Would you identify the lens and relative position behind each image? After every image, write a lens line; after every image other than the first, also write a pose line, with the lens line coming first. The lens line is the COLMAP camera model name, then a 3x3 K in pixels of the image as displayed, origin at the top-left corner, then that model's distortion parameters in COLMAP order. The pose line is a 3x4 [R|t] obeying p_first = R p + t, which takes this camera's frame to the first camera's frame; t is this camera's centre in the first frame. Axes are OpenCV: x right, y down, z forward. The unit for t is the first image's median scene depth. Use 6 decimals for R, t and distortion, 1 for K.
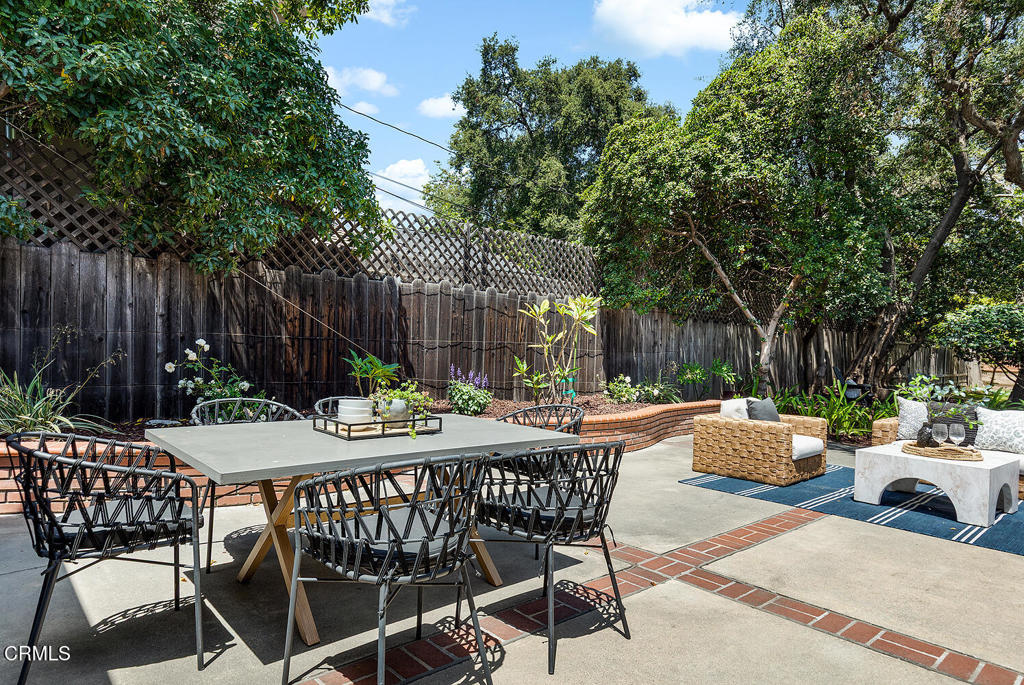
lens RADIAL K [[583.0, 0, 511.4], [0, 583.0, 347.8], [0, 0, 1]] dist [0.002400, 0.000745]
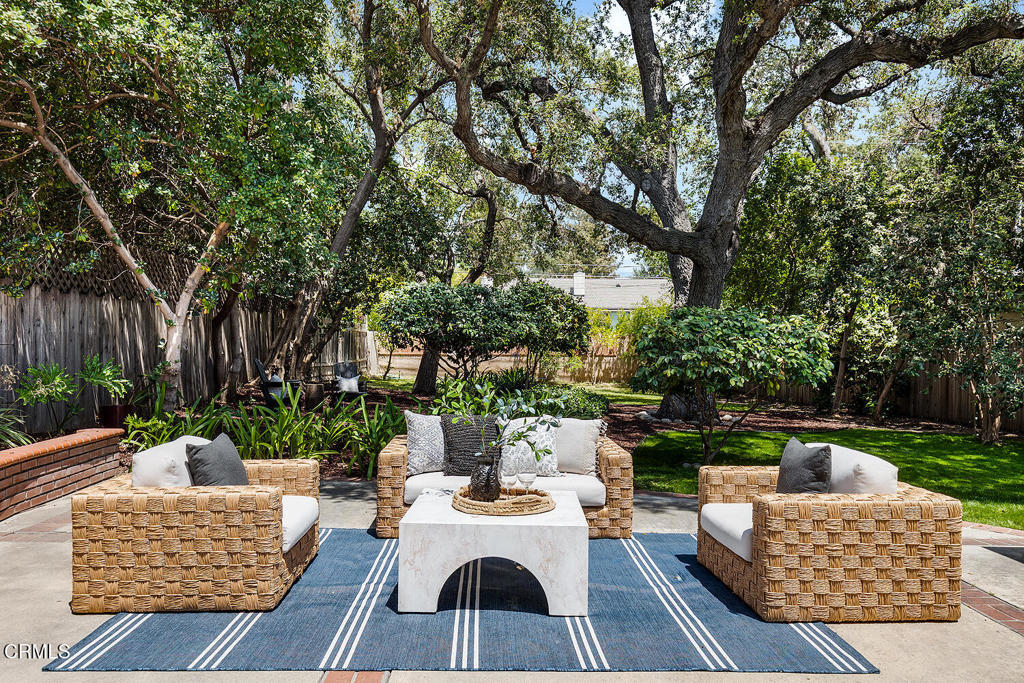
lens RADIAL K [[742.3, 0, 506.9], [0, 742.3, 356.4], [0, 0, 1]] dist [0.007165, -0.008604]
pose [[0.643364, -0.034389, 0.764787, 0.052080], [0.008593, 0.999252, 0.037703, -0.005038], [-0.765512, -0.017685, 0.643179, 0.209482]]
